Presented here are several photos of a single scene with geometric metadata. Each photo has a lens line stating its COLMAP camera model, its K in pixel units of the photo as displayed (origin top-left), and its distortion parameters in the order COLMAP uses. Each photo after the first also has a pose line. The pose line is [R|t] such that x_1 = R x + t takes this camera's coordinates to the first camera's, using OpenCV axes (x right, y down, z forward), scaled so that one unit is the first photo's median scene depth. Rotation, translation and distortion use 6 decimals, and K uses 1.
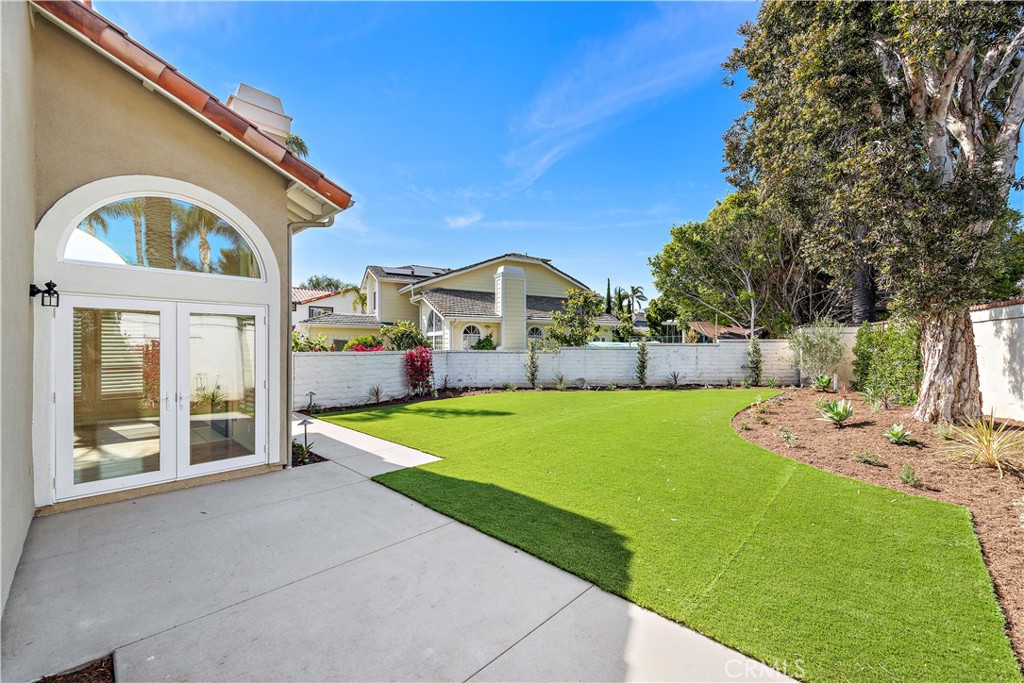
lens RADIAL K [[414.3, 0, 512.0], [0, 414.3, 341.5], [0, 0, 1]] dist [-0.001967, -0.000298]
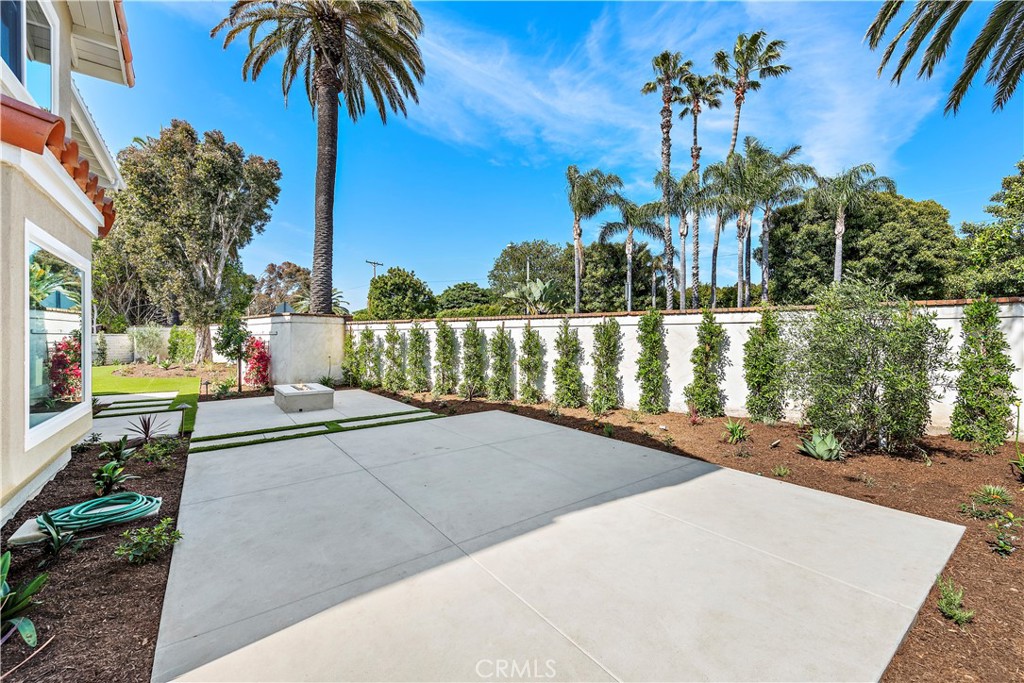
lens RADIAL K [[414.3, 0, 512.0], [0, 414.3, 341.5], [0, 0, 1]] dist [-0.001967, -0.000298]
pose [[0.172929, -0.001950, 0.984932, -0.703390], [-0.003833, 0.999989, 0.002653, 0.014055], [-0.984927, -0.004234, 0.172920, -0.801486]]
